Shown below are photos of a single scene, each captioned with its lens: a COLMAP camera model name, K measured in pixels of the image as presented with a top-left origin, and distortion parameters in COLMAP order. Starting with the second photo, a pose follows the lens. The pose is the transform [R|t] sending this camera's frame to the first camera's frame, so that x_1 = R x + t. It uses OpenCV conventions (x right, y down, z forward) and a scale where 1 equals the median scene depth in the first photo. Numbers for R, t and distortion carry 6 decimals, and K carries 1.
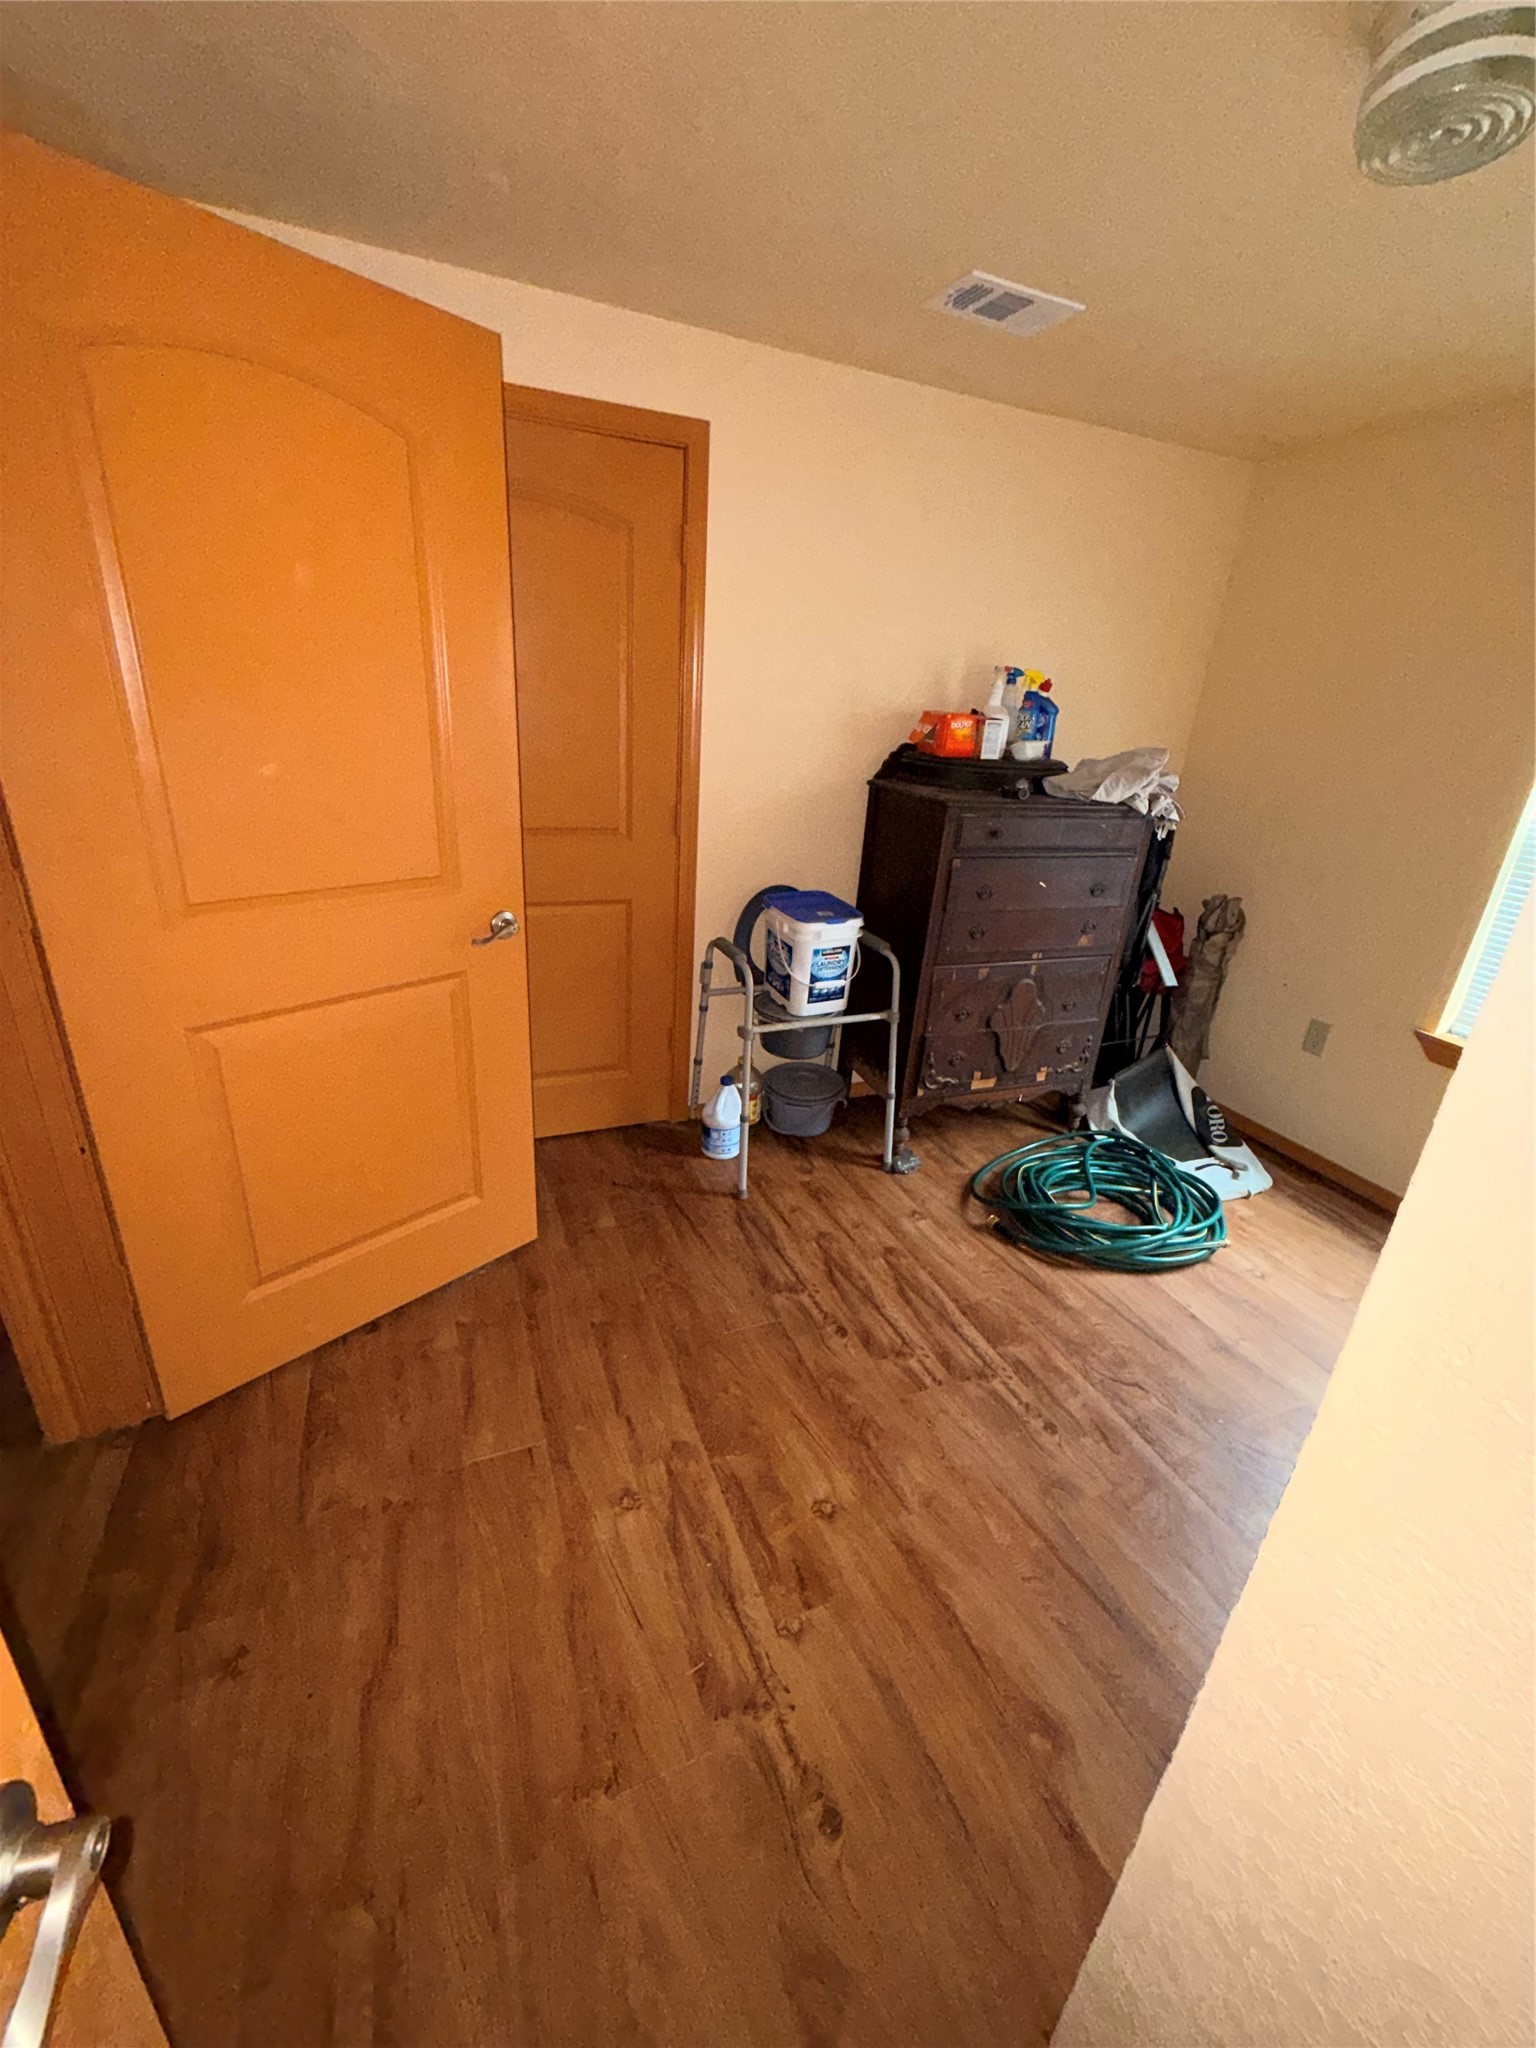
lens RADIAL K [[811.6, 0, 768.5], [0, 811.6, 1017.9], [0, 0, 1]] dist [-0.000123, 0.000281]
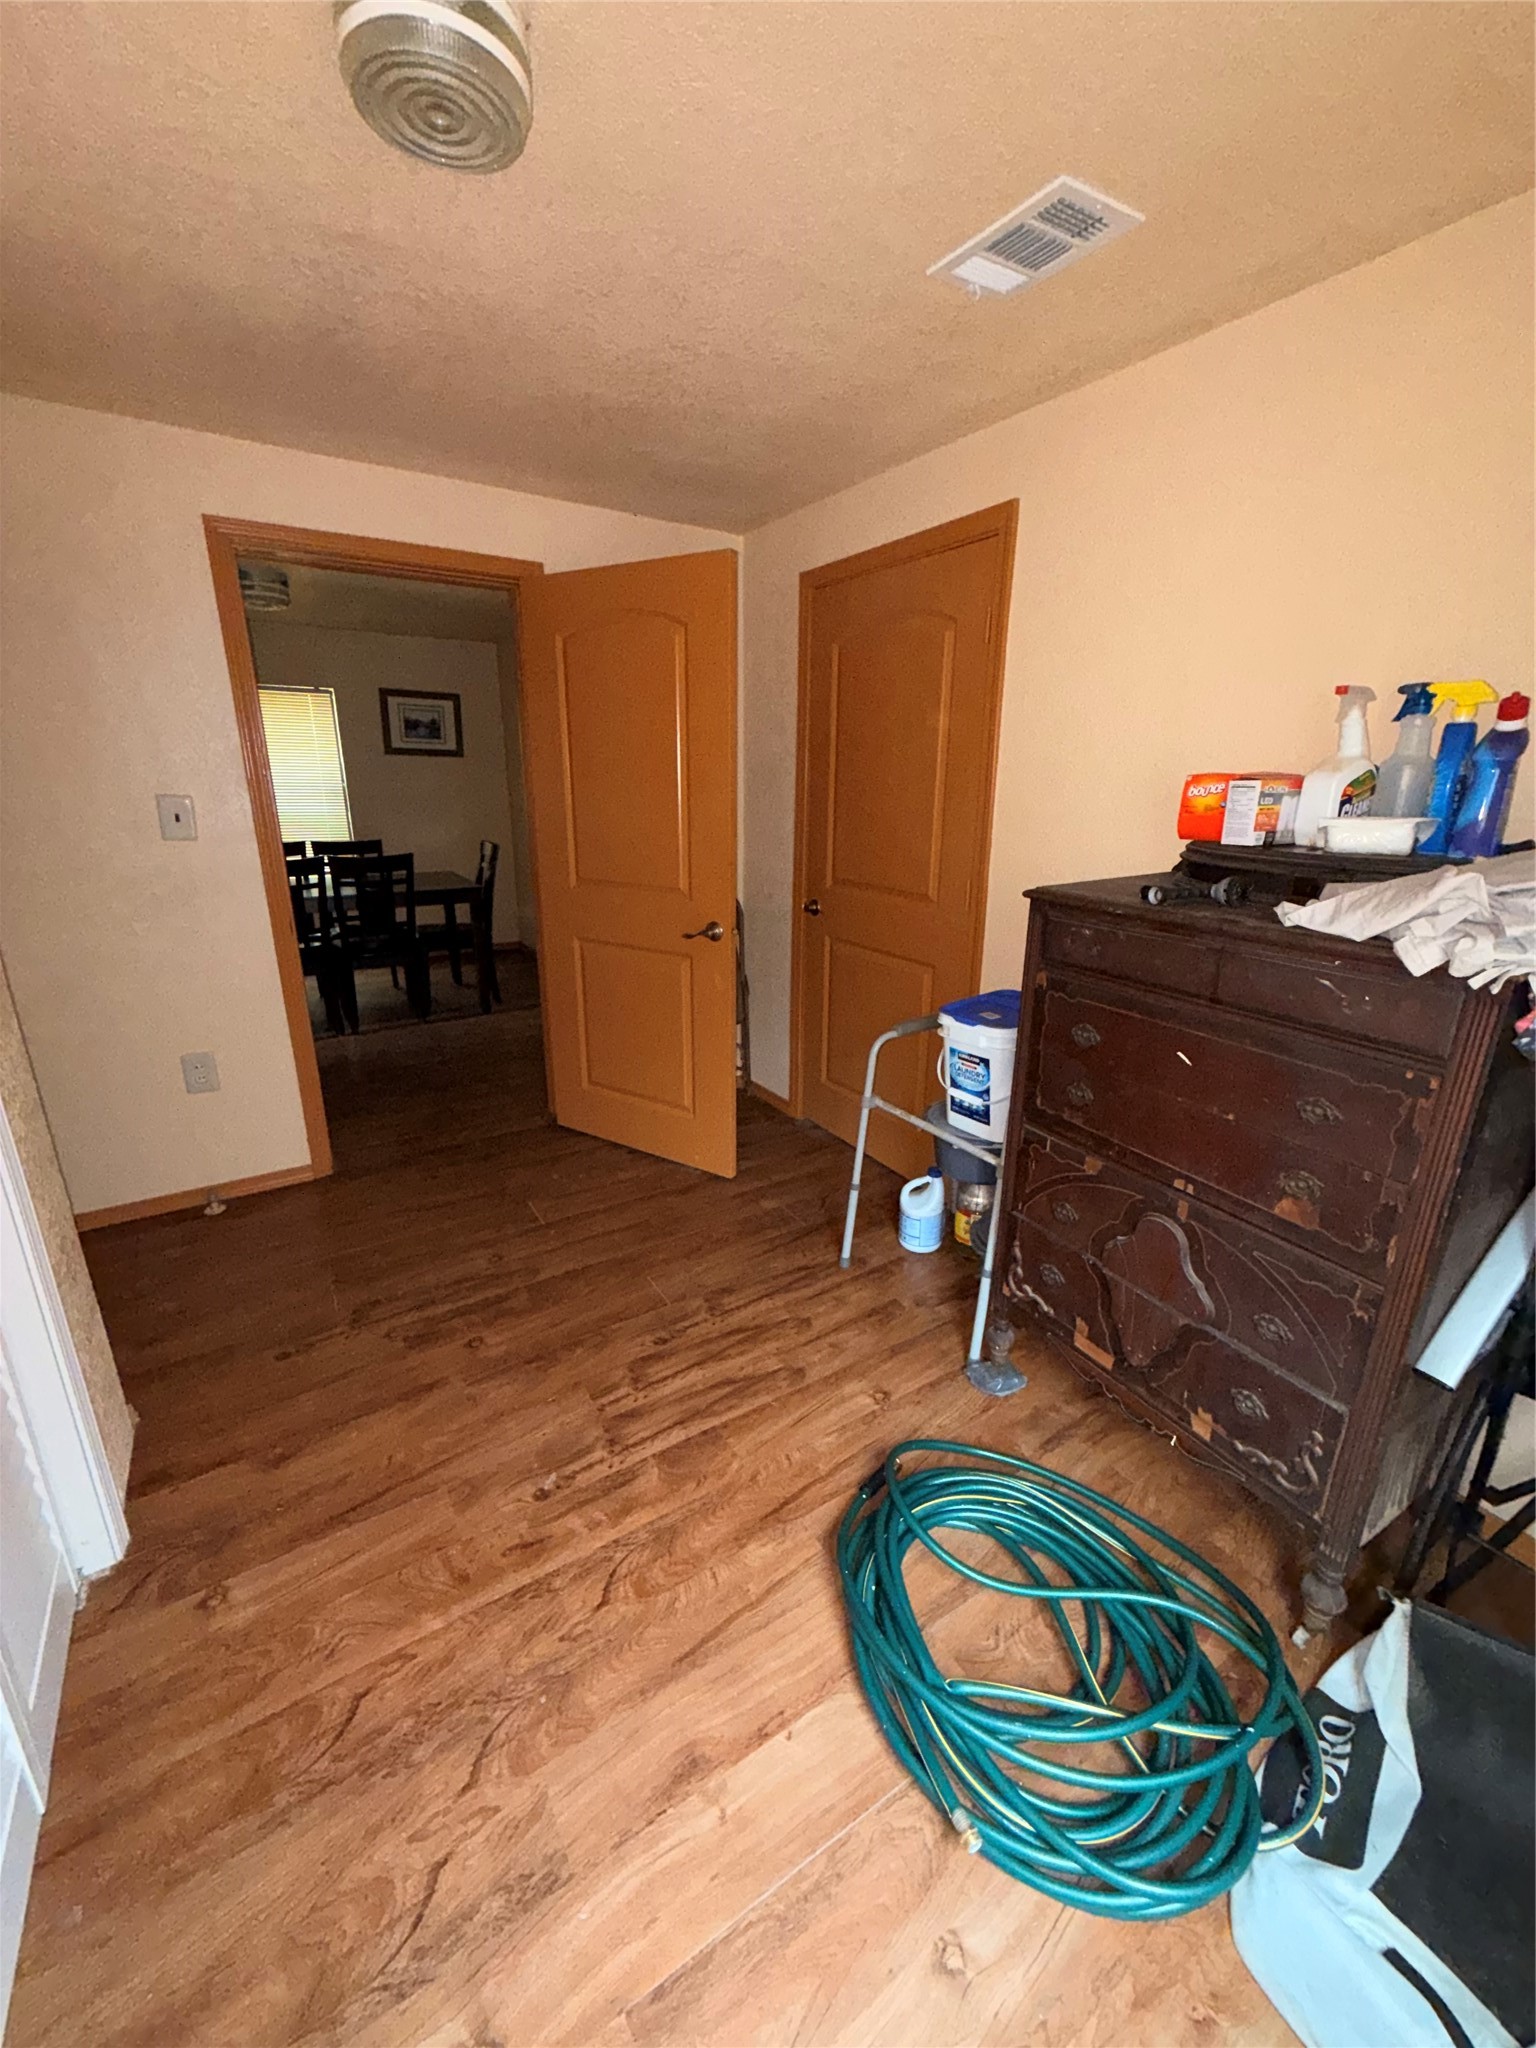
lens RADIAL K [[811.6, 0, 768.5], [0, 811.6, 1017.9], [0, 0, 1]] dist [-0.000123, 0.000281]
pose [[0.171654, 0.230119, -0.957904, 0.952719], [-0.360711, 0.919496, 0.156254, -0.201191], [0.916745, 0.318705, 0.240842, 0.683108]]
